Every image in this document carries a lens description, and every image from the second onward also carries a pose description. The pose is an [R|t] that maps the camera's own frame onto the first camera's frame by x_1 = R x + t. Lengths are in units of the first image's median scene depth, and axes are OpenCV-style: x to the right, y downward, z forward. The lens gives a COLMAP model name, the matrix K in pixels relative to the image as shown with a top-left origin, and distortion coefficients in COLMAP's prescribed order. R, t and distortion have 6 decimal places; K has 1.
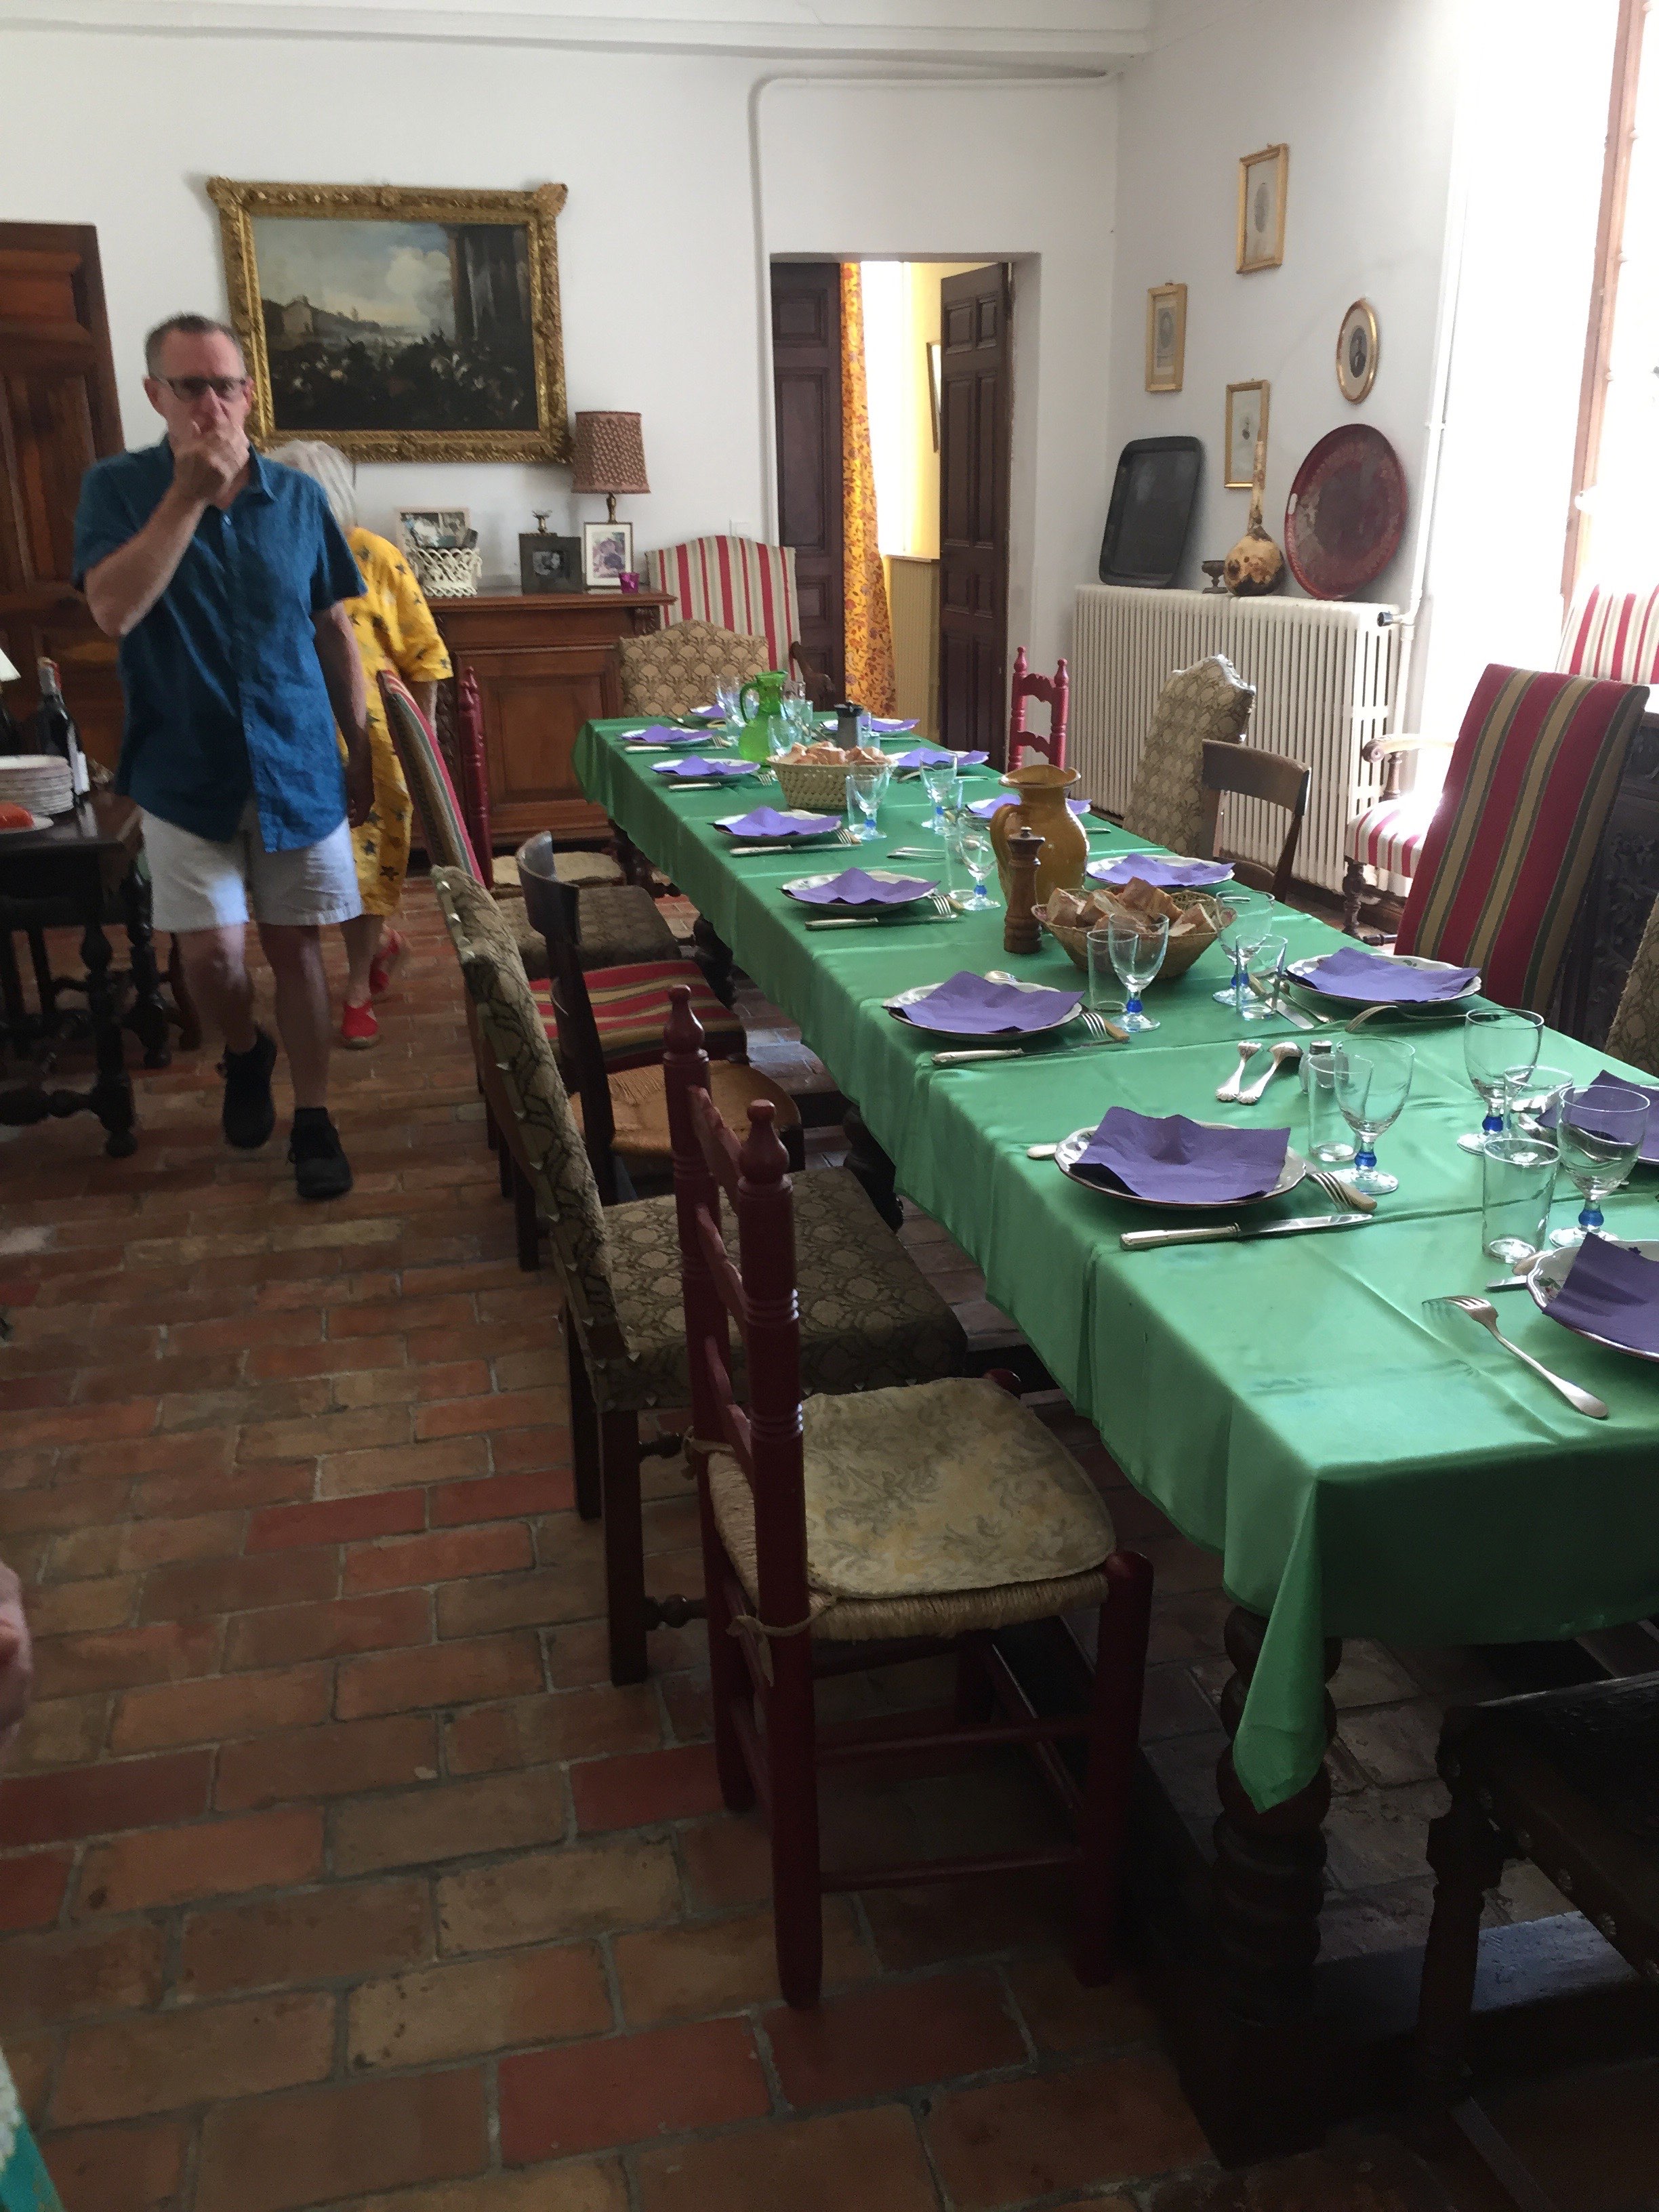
lens RADIAL K [[1848.7, 0, 829.5], [0, 1848.7, 1106.0], [0, 0, 1]] dist [0.051659, -0.081920]
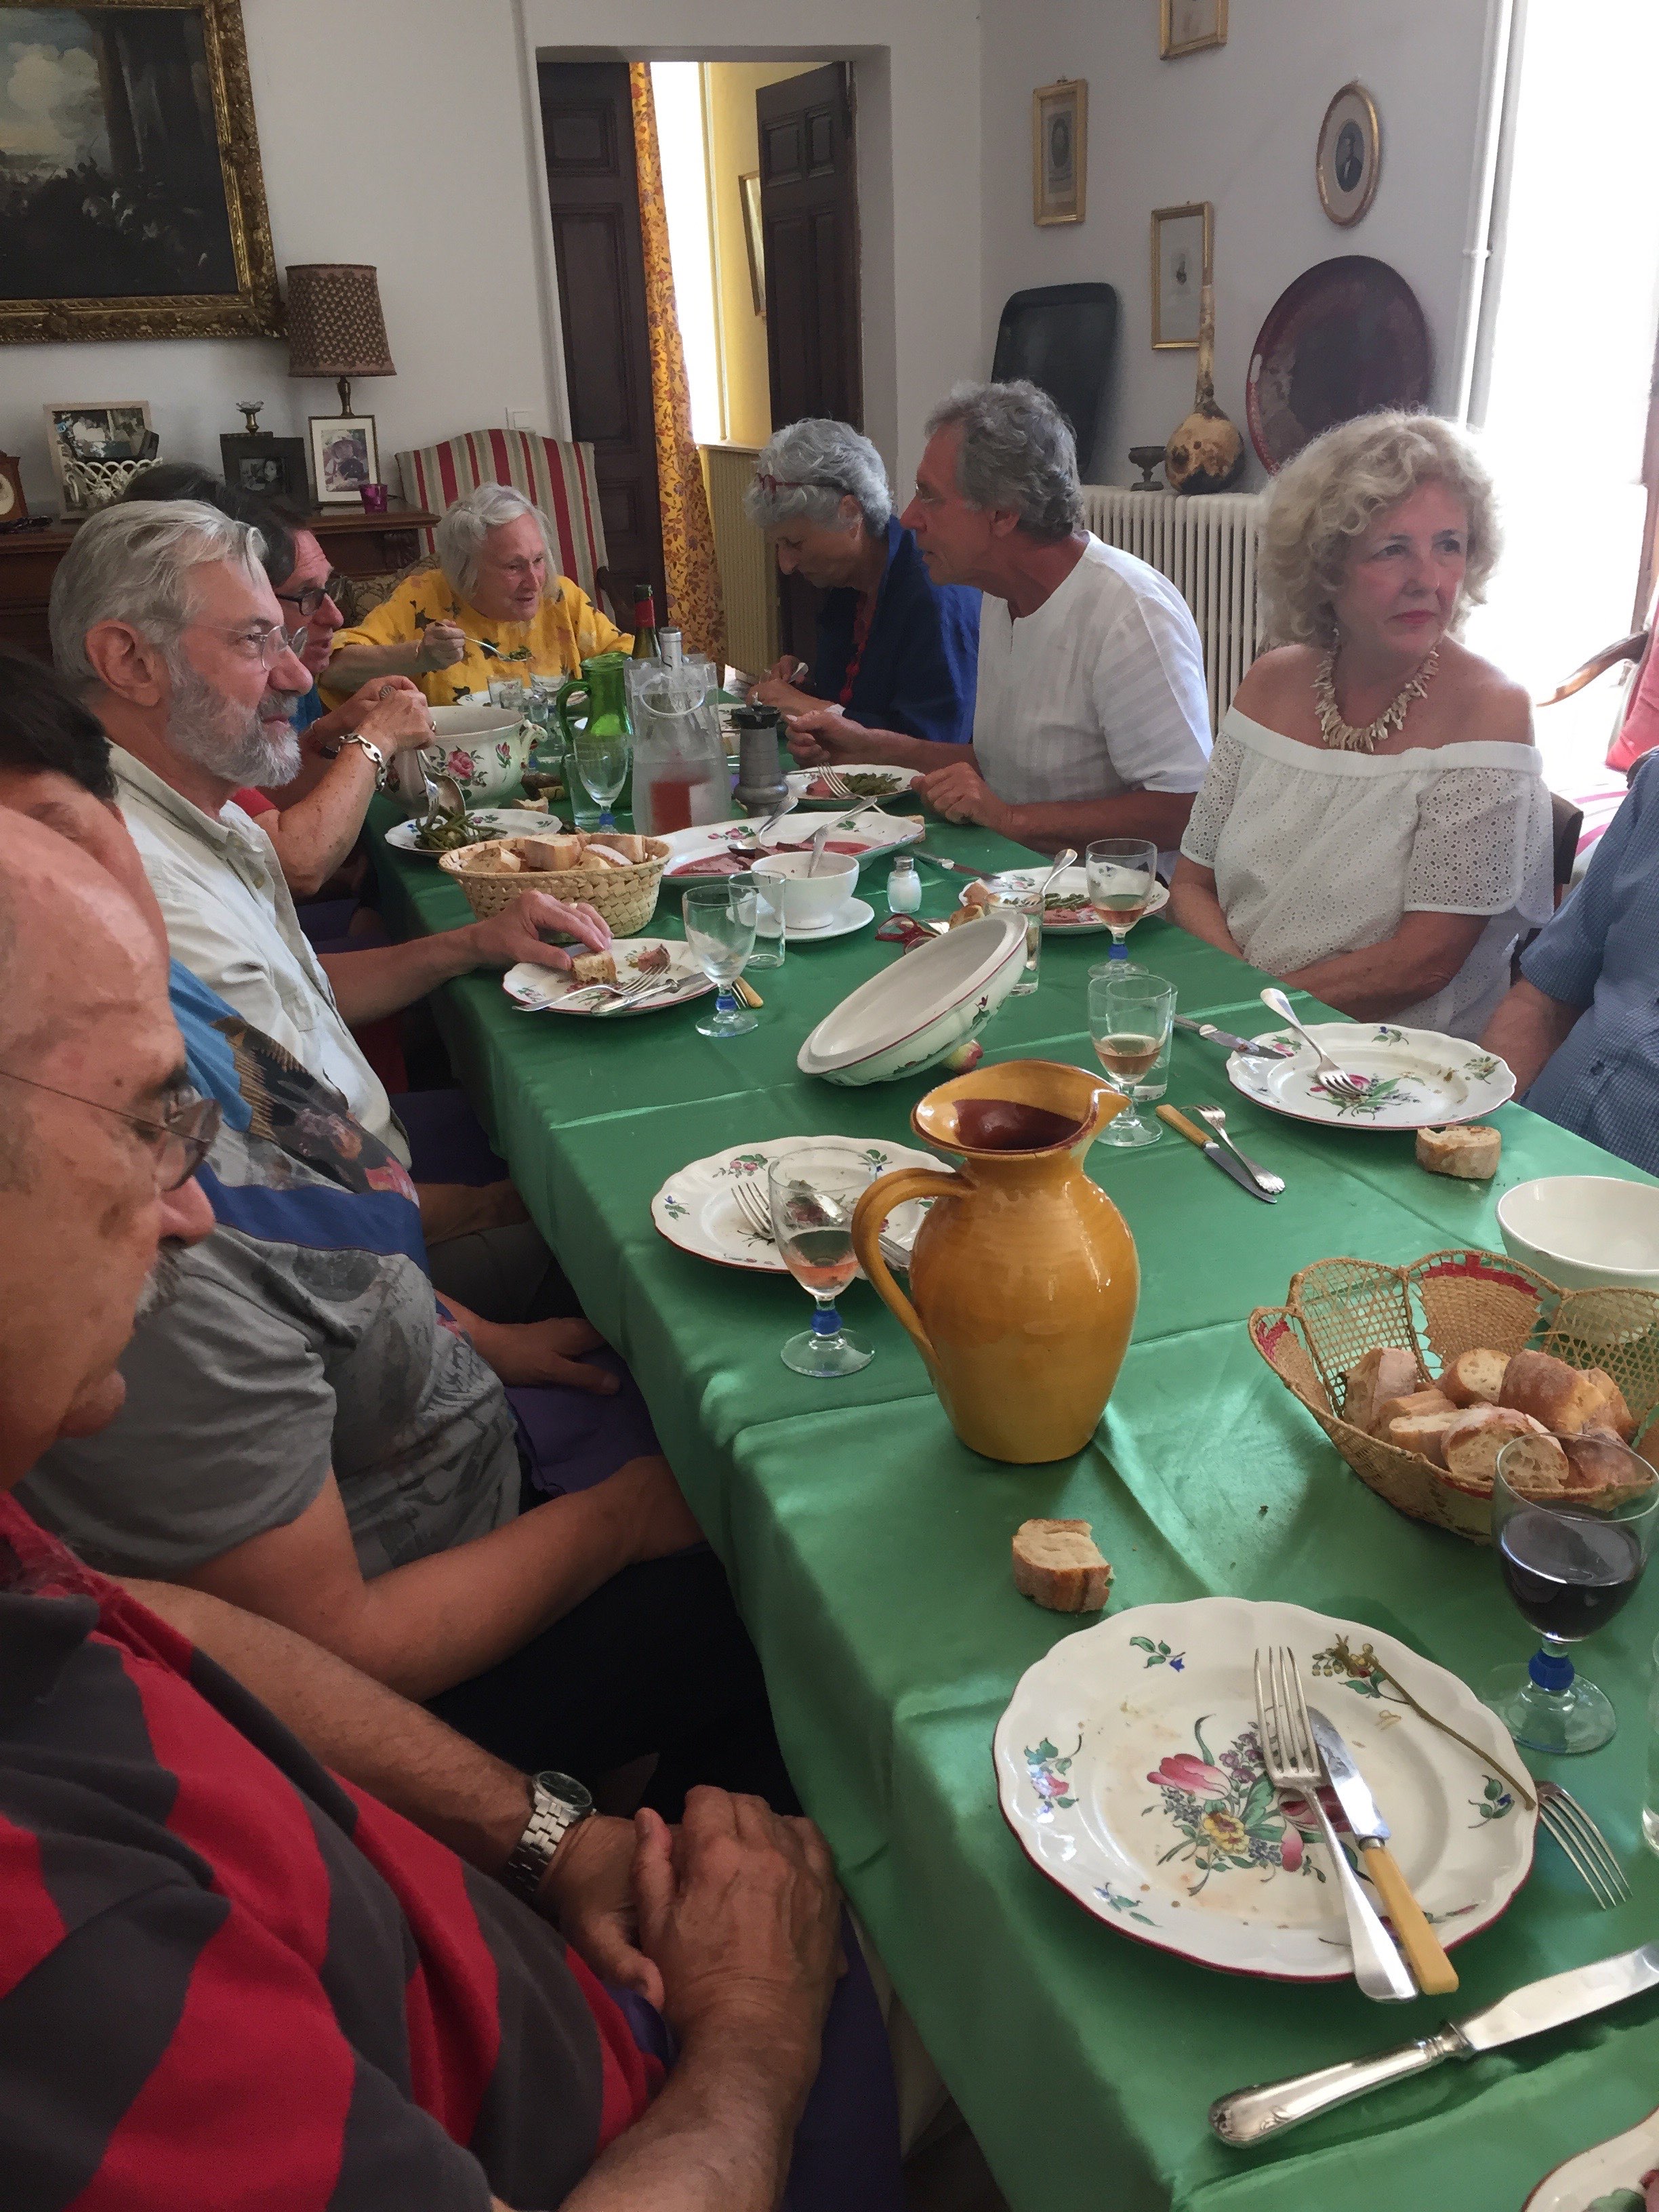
lens RADIAL K [[1848.7, 0, 829.5], [0, 1848.7, 1106.0], [0, 0, 1]] dist [0.051659, -0.081920]
pose [[0.993982, -0.061640, 0.090557, -0.008525], [0.056207, 0.996531, 0.061371, -0.071861], [-0.094026, -0.055912, 0.993998, 0.218993]]
